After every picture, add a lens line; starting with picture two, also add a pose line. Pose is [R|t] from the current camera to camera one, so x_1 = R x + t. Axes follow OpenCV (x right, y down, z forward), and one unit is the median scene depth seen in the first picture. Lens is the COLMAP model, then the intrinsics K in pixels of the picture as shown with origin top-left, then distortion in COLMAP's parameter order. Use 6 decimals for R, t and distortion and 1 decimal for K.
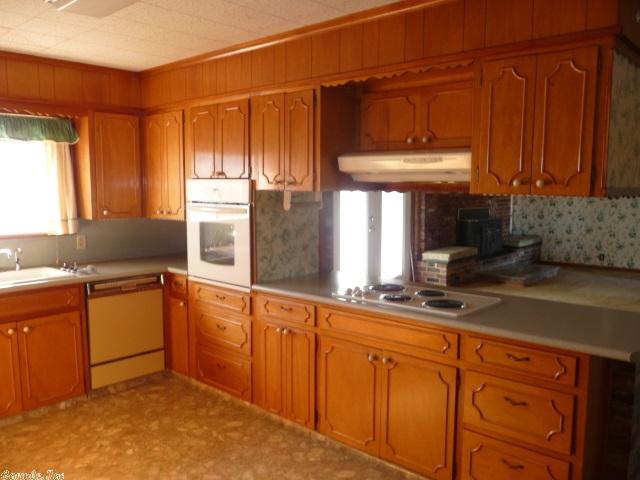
lens RADIAL K [[549.3, 0, 319.2], [0, 549.3, 235.1], [0, 0, 1]] dist [0.002059, 0.012109]
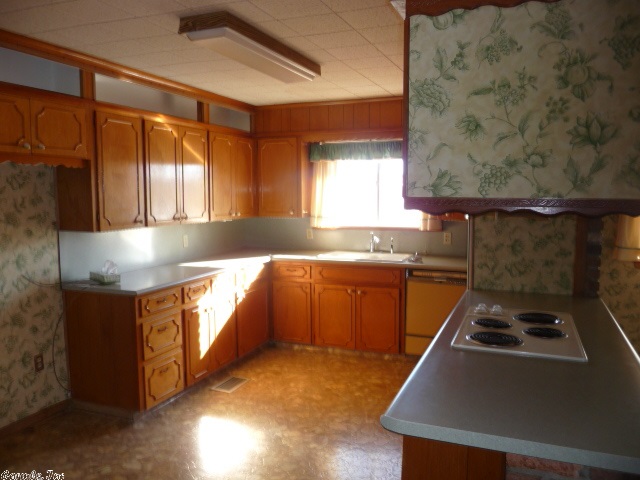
lens RADIAL K [[549.3, 0, 319.9], [0, 549.3, 244.6], [0, 0, 1]] dist [0.002059, 0.012109]
pose [[0.374684, 0.094383, -0.922336, 0.673622], [-0.089893, 0.993816, 0.065180, -0.032367], [0.922784, 0.058490, 0.380852, 0.332494]]
